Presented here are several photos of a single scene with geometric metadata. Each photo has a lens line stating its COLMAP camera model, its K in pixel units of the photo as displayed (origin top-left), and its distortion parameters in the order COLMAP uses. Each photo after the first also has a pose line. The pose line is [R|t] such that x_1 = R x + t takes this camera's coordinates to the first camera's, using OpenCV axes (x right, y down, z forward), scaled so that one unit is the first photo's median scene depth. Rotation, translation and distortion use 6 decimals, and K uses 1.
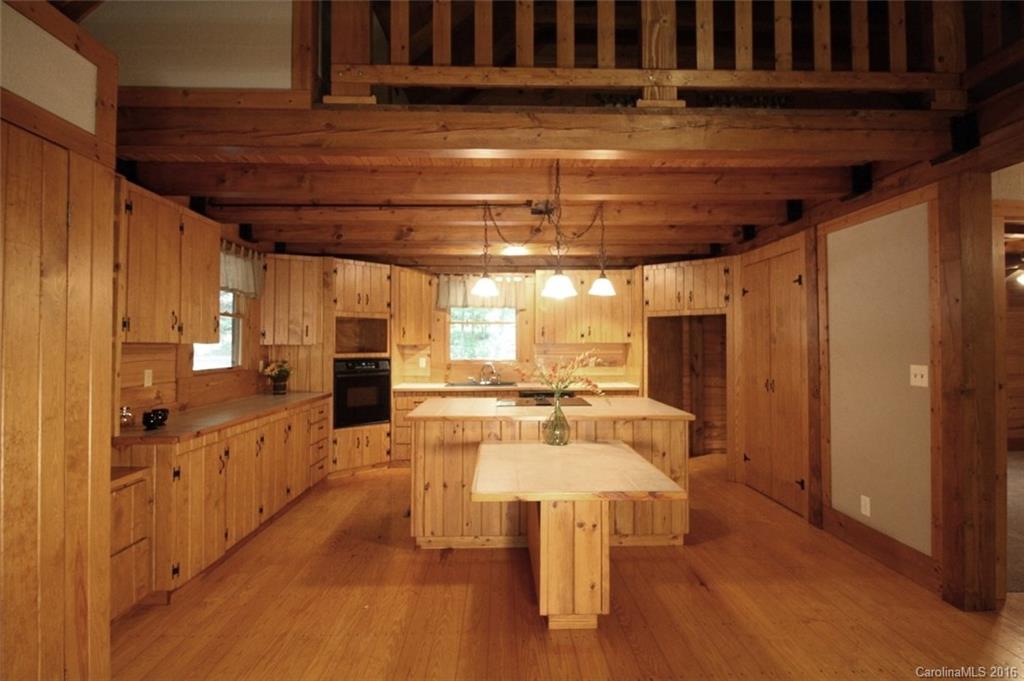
lens RADIAL K [[522.9, 0, 512.0], [0, 522.9, 340.5], [0, 0, 1]] dist [-0.000046, -0.000016]
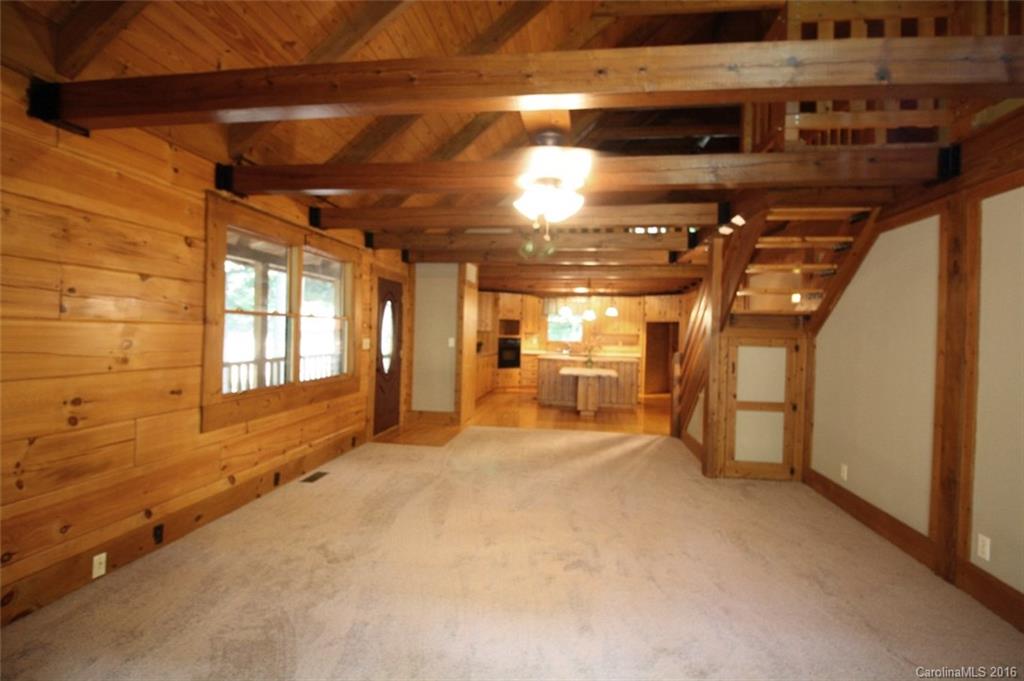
lens RADIAL K [[522.9, 0, 512.0], [0, 522.9, 340.5], [0, 0, 1]] dist [-0.000046, -0.000016]
pose [[0.986189, 0.027039, -0.163400, 0.078423], [-0.023246, 0.999415, 0.025081, -0.010254], [0.163983, -0.020937, 0.986241, -1.101232]]
